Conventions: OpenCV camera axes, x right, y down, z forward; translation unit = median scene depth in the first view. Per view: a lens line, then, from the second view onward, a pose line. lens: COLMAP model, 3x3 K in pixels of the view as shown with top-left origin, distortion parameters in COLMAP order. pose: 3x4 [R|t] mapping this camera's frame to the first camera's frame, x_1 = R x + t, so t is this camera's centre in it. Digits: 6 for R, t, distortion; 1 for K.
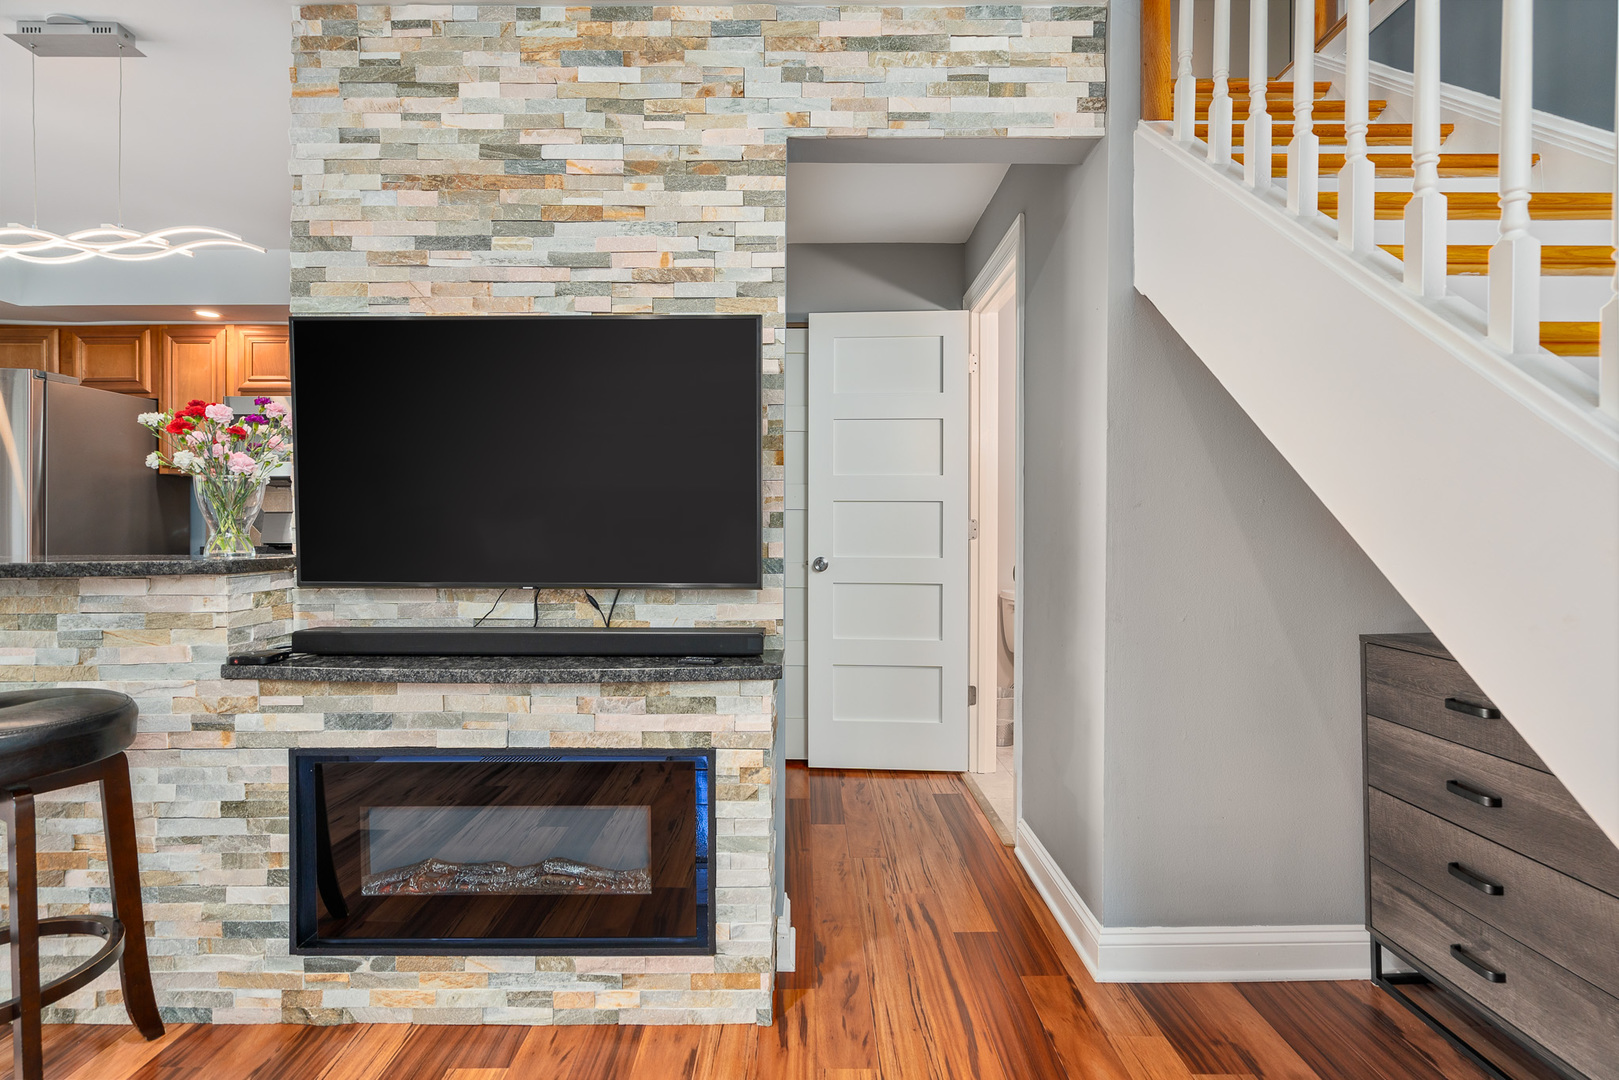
lens RADIAL K [[726.8, 0, 809.0], [0, 726.8, 533.7], [0, 0, 1]] dist [-0.006085, 0.002060]
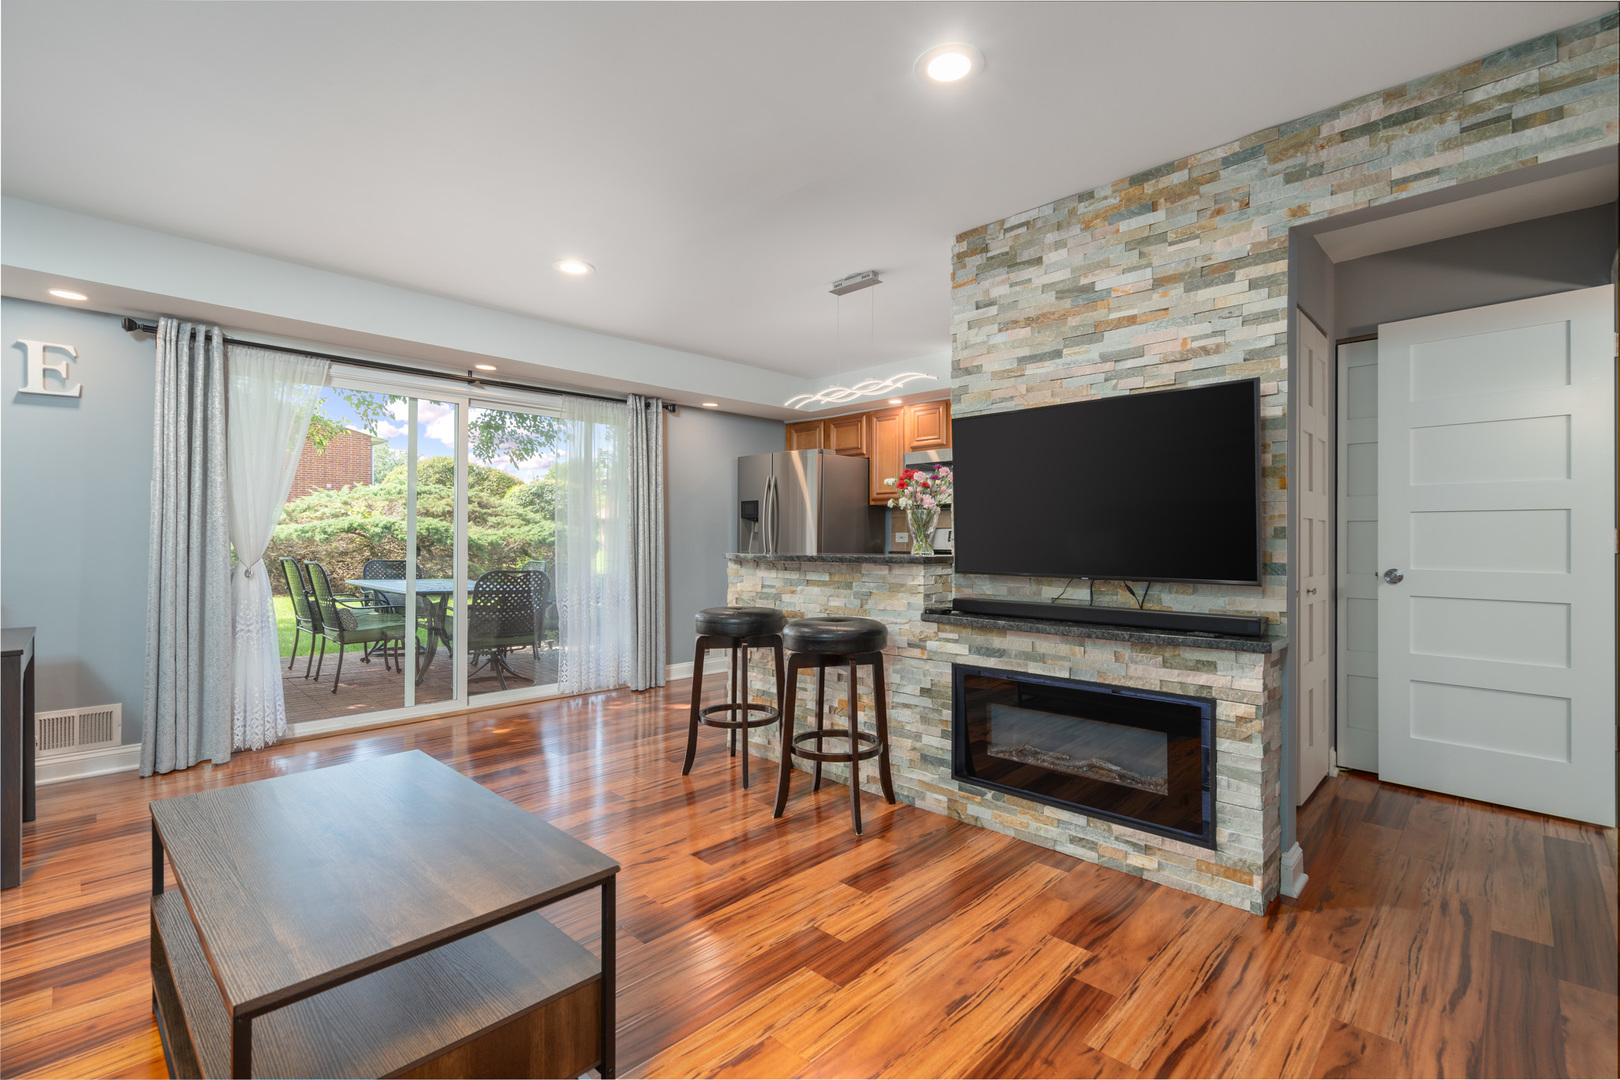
lens RADIAL K [[727.2, 0, 806.5], [0, 727.2, 534.4], [0, 0, 1]] dist [-0.006085, 0.002060]
pose [[0.711999, -0.003767, -0.702171, 0.255639], [-0.006089, 0.999915, -0.011539, 0.003114], [0.702154, 0.012491, 0.711915, -0.473423]]
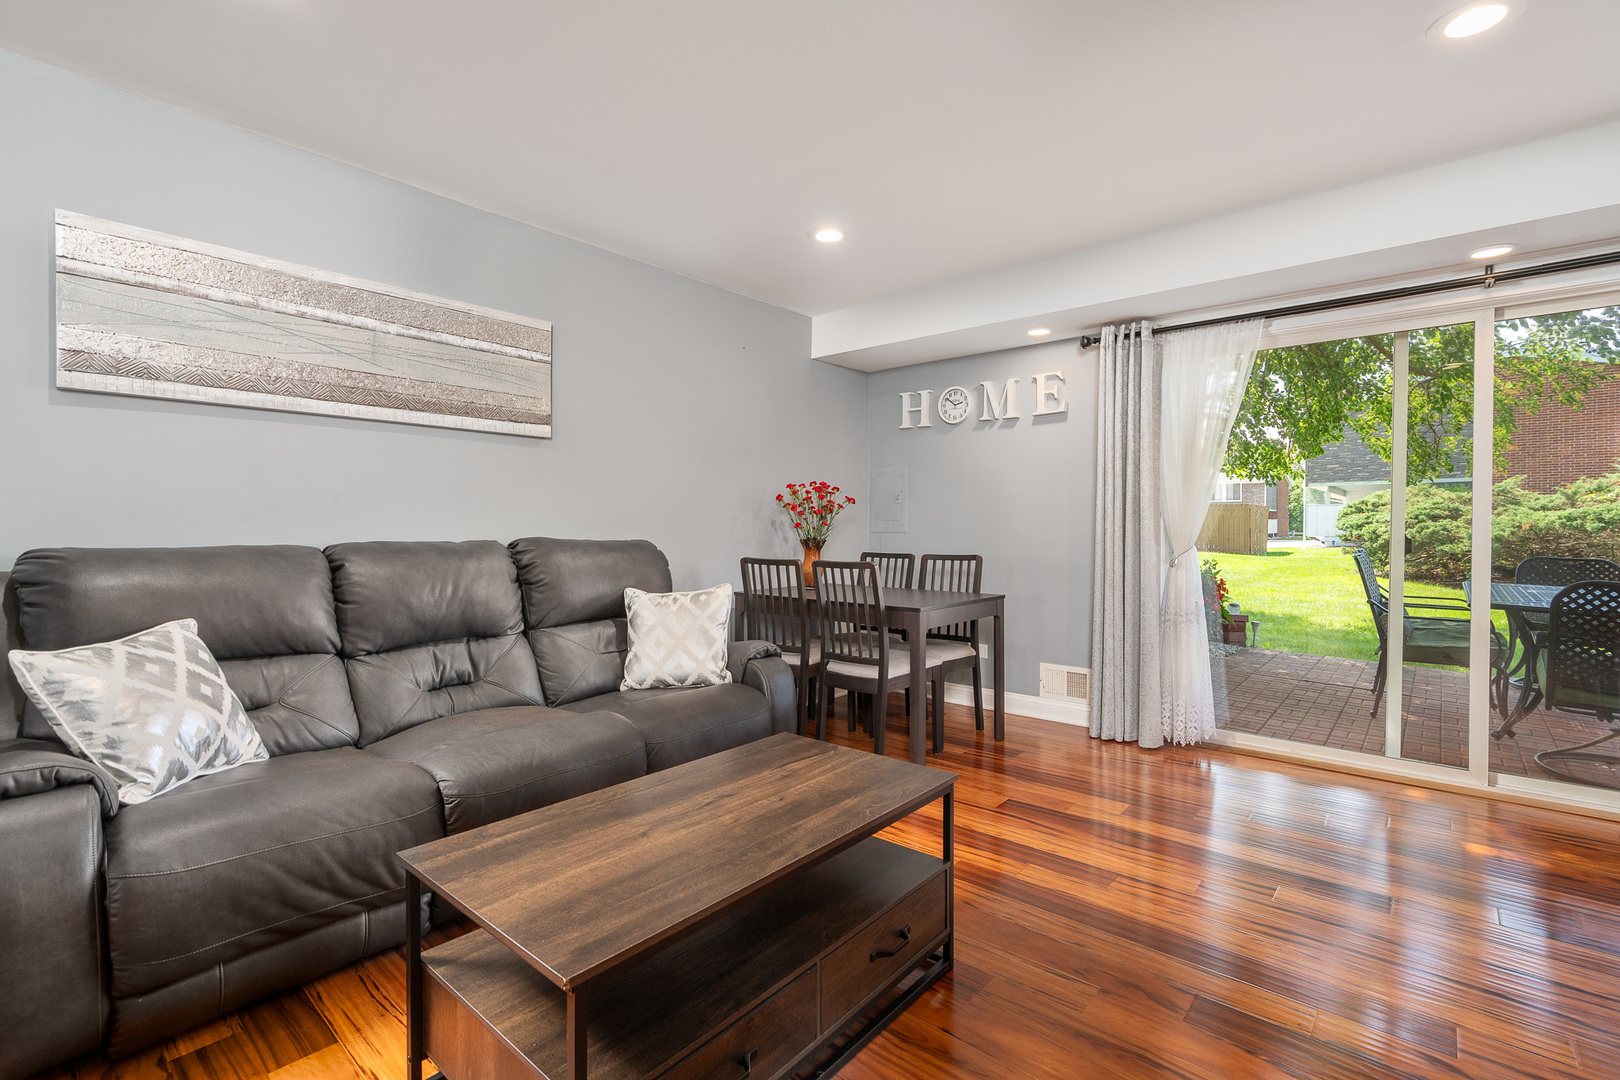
lens RADIAL K [[727.2, 0, 807.7], [0, 727.2, 527.5], [0, 0, 1]] dist [-0.006085, 0.002060]
pose [[-0.663174, -0.000127, -0.748465, -0.135839], [-0.006426, 0.999964, 0.005524, -0.003339], [0.748438, 0.008473, -0.663151, 0.442763]]
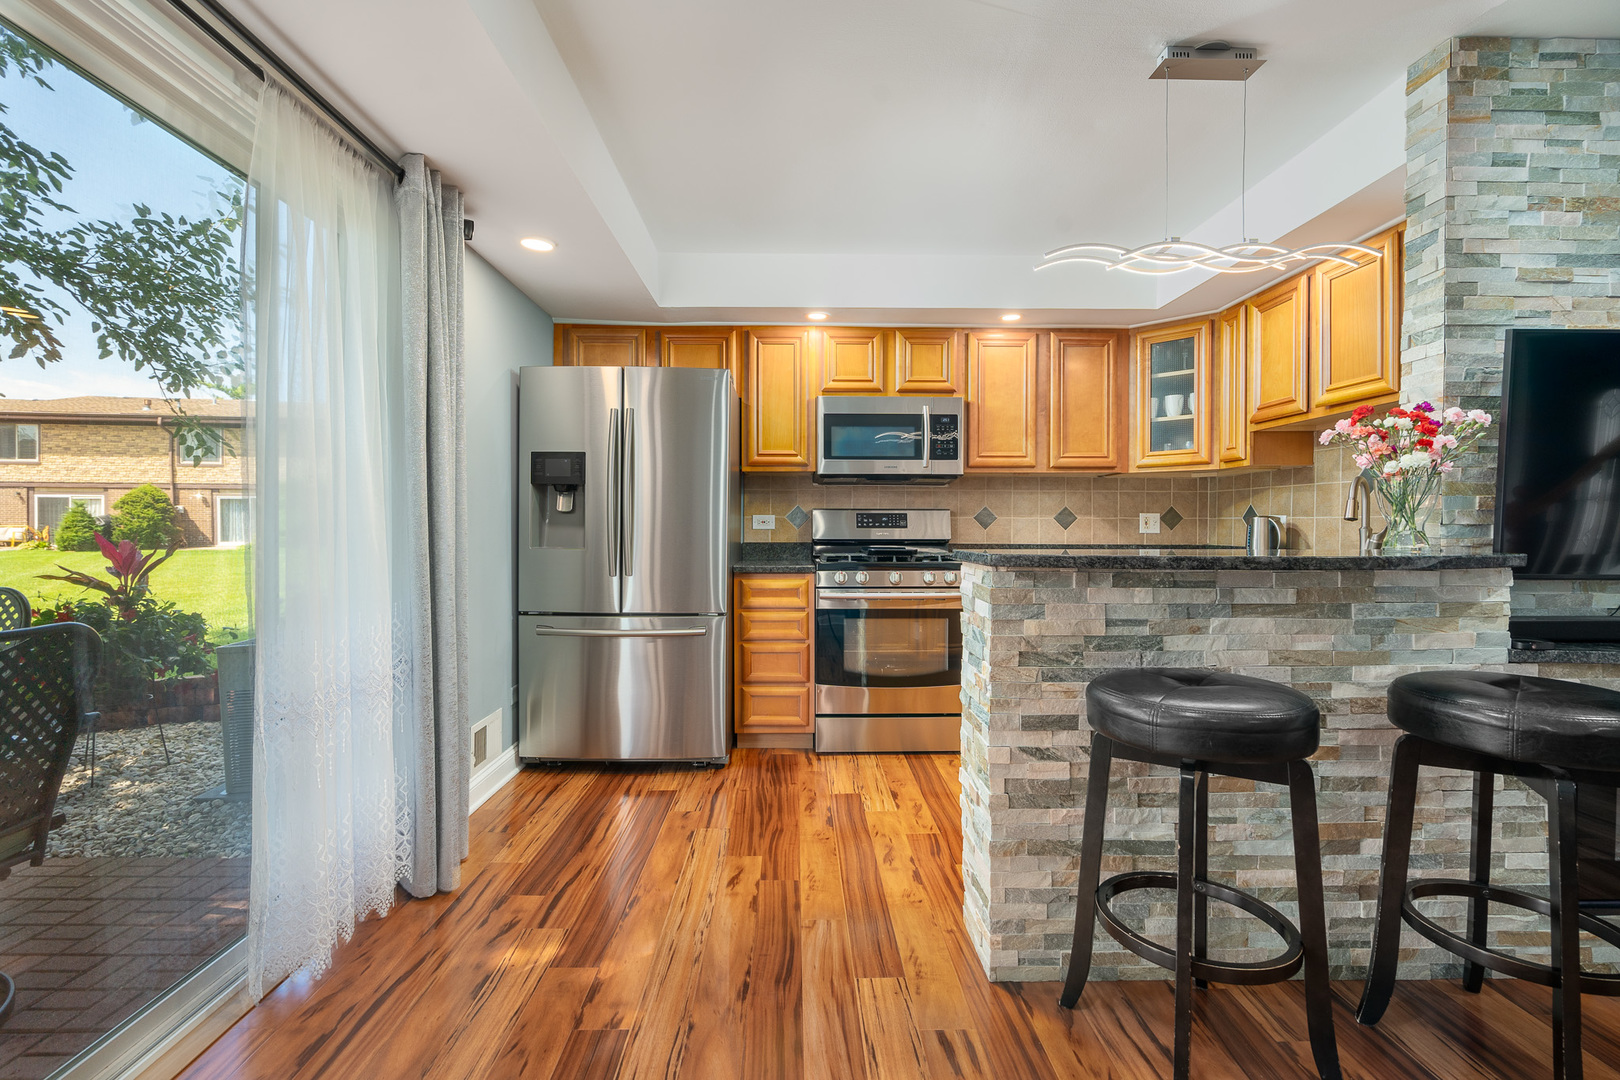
lens RADIAL K [[727.2, 0, 809.3], [0, 727.2, 536.9], [0, 0, 1]] dist [-0.006085, 0.002060]
pose [[0.999930, 0.002289, 0.011588, -1.678827], [-0.002368, 0.999974, 0.006803, 0.005398], [-0.011572, -0.006830, 0.999910, -0.067190]]
